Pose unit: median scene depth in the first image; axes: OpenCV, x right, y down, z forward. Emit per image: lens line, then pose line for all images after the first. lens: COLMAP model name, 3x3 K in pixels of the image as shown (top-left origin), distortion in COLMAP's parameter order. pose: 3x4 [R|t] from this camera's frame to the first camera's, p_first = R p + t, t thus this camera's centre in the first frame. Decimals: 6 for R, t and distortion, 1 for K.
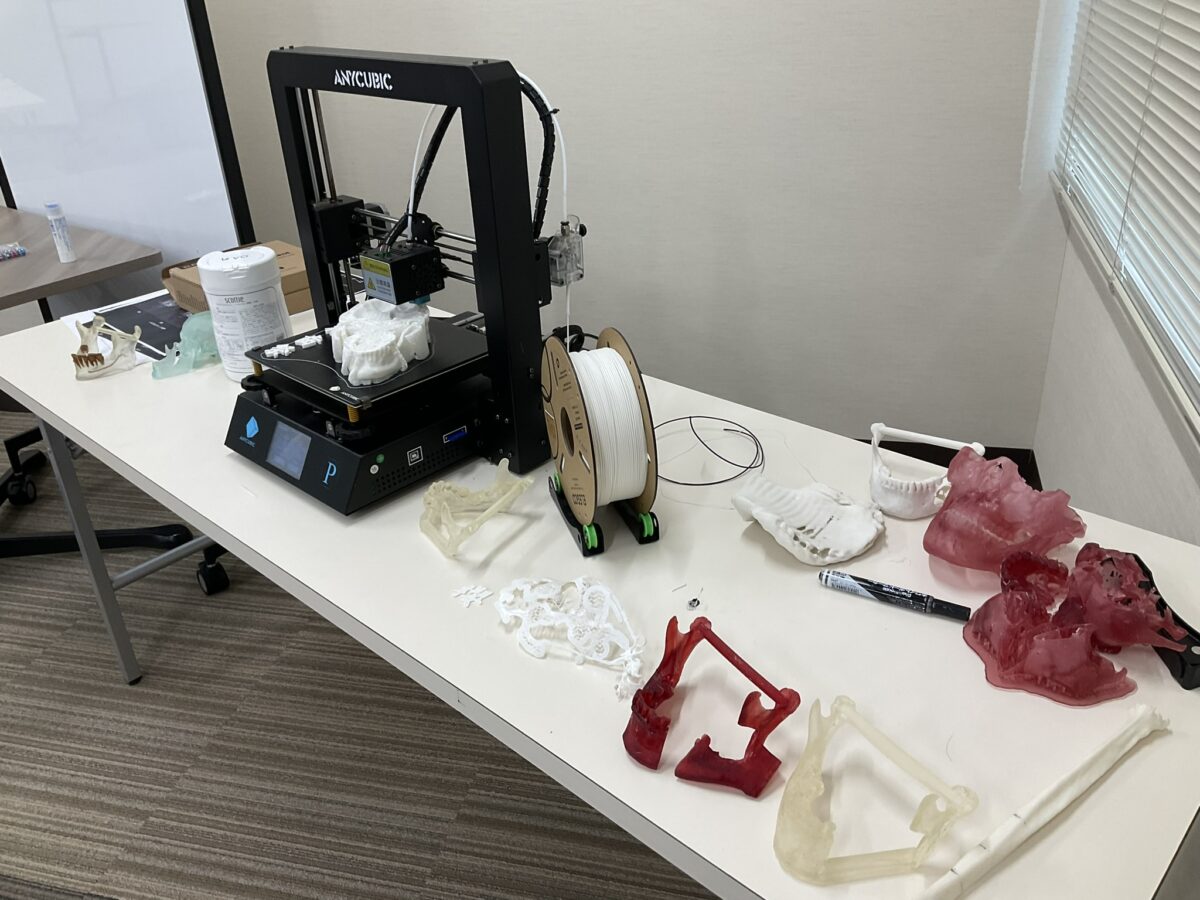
lens RADIAL K [[992.0, 0, 600.0], [0, 992.0, 450.0], [0, 0, 1]] dist [0.042201, -0.000057]
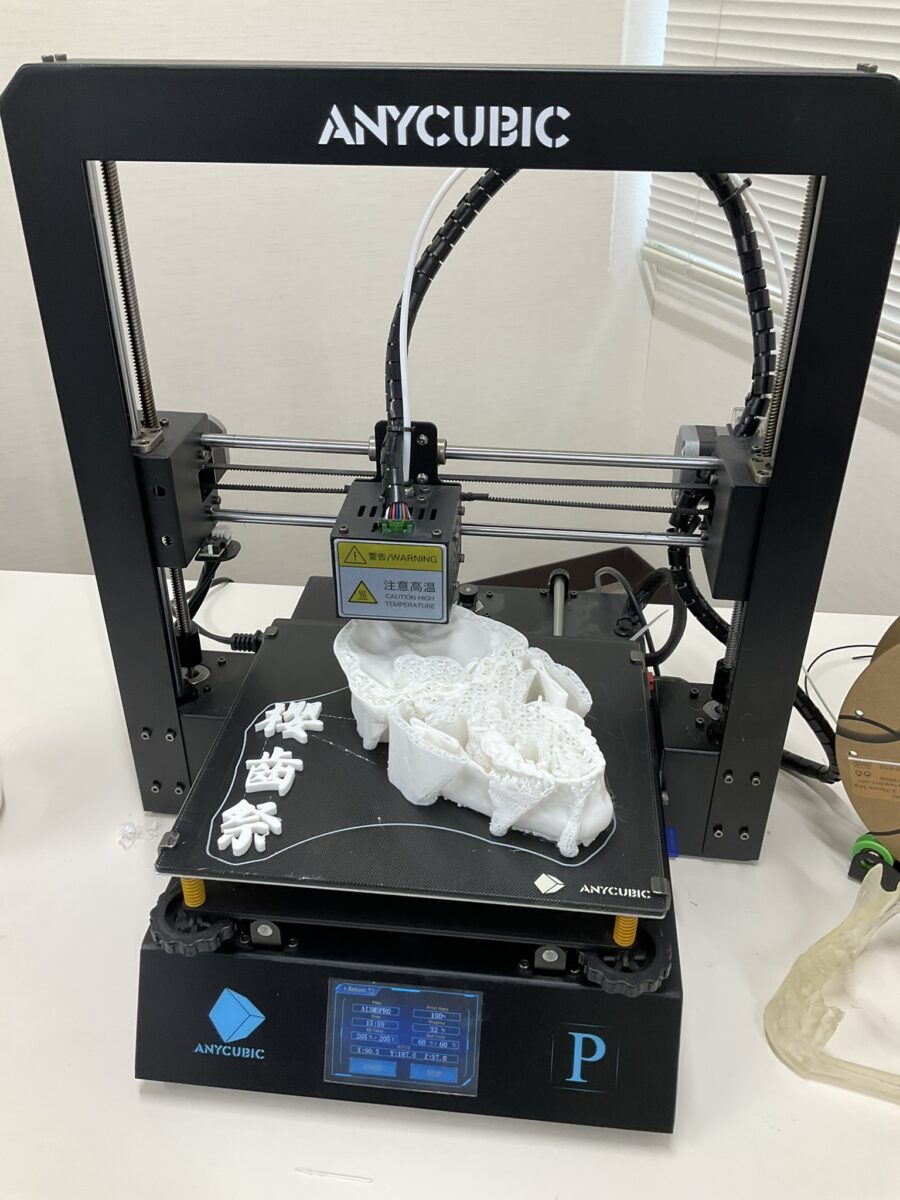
lens RADIAL K [[1012.7, 0, 450.0], [0, 1012.7, 600.0], [0, 0, 1]] dist [0.004856, -0.000152]
pose [[0.788948, -0.269826, 0.552046, -0.499336], [0.243305, 0.962174, 0.122571, -0.231404], [-0.564237, 0.037613, 0.824755, 0.654906]]
